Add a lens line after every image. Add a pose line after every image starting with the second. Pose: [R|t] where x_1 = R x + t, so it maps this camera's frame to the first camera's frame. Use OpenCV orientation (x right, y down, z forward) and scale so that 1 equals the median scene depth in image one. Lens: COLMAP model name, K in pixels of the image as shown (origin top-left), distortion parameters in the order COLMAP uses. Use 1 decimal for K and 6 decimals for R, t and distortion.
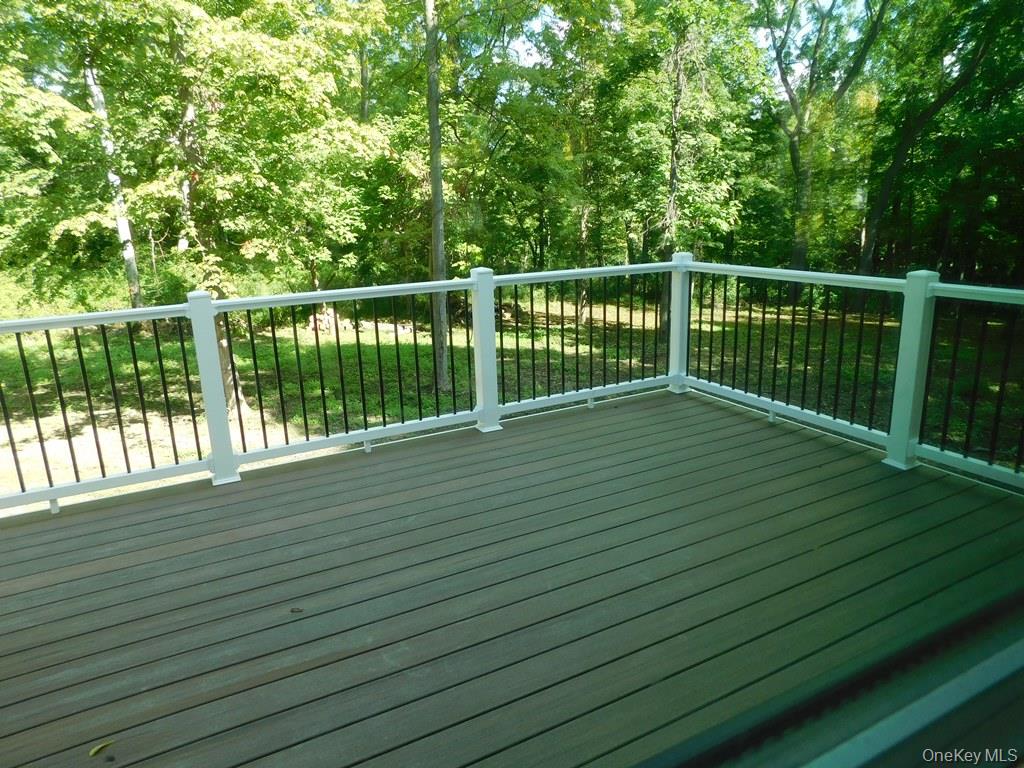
lens RADIAL K [[682.6, 0, 511.2], [0, 682.6, 378.2], [0, 0, 1]] dist [-0.060812, 0.055533]
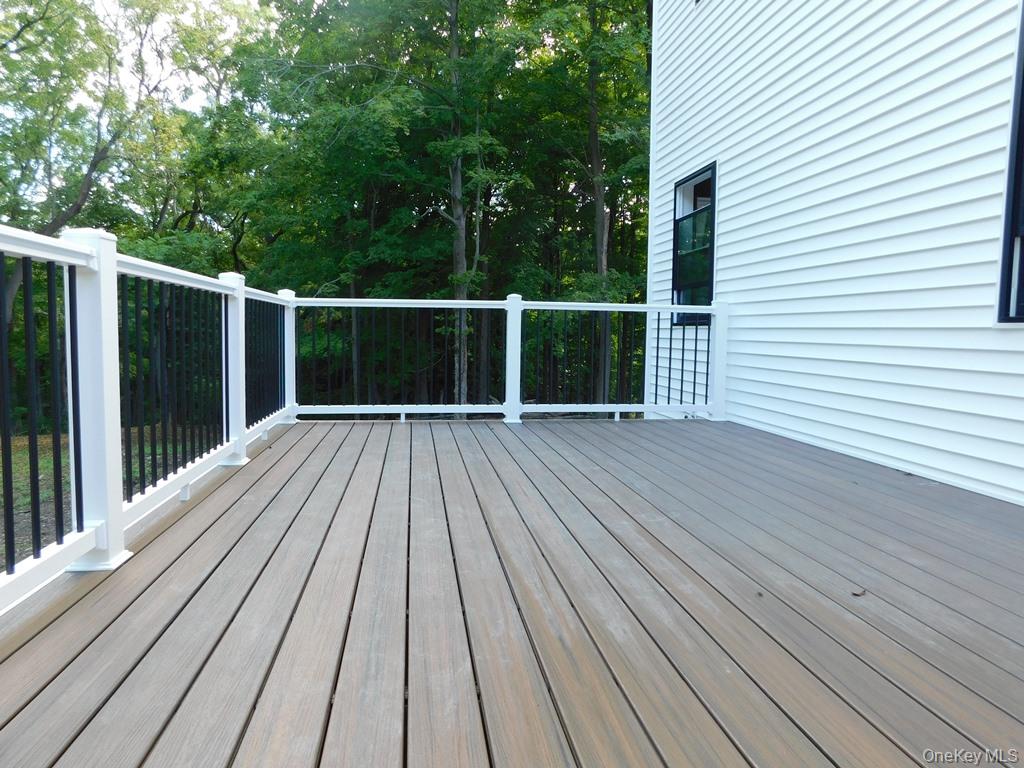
lens RADIAL K [[682.6, 0, 511.2], [0, 682.6, 378.2], [0, 0, 1]] dist [-0.060812, 0.055533]
pose [[0.324581, -0.031918, 0.945319, -0.862821], [0.209343, 0.977069, -0.038889, 0.091383], [-0.922401, 0.210519, 0.323819, 0.466925]]
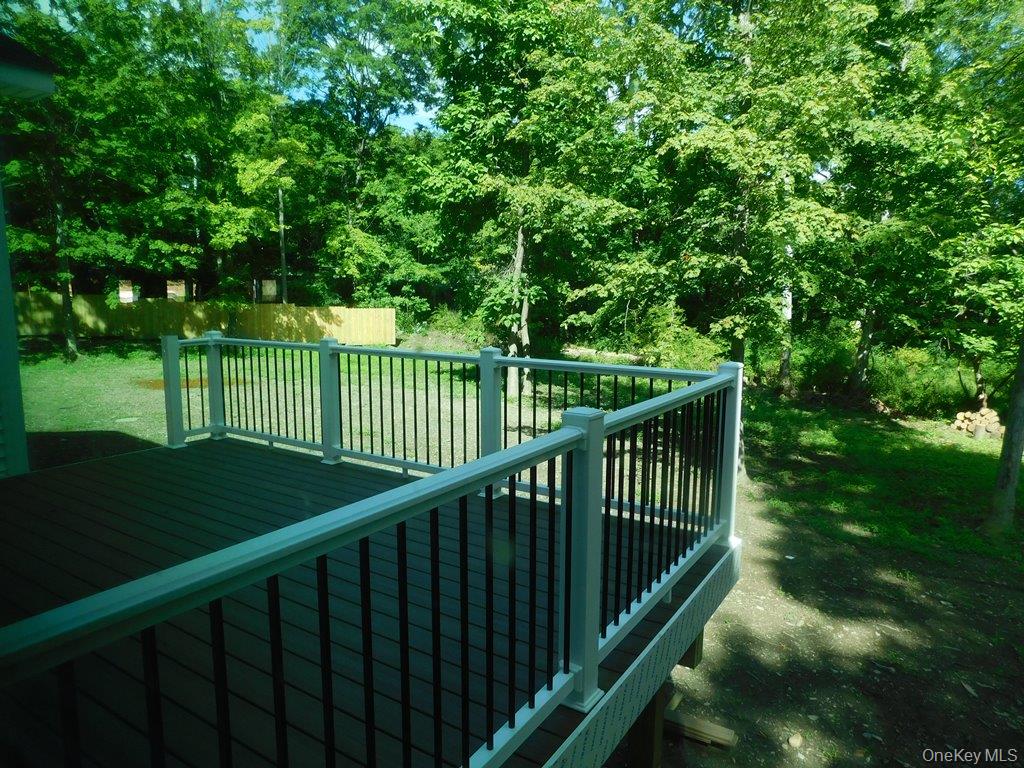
lens RADIAL K [[682.6, 0, 511.2], [0, 682.6, 378.2], [0, 0, 1]] dist [-0.060812, 0.055533]
pose [[0.511468, 0.142080, -0.847475, 1.054357], [-0.233520, 0.972102, 0.022040, -0.157898], [0.826964, 0.186630, 0.530377, 0.510460]]
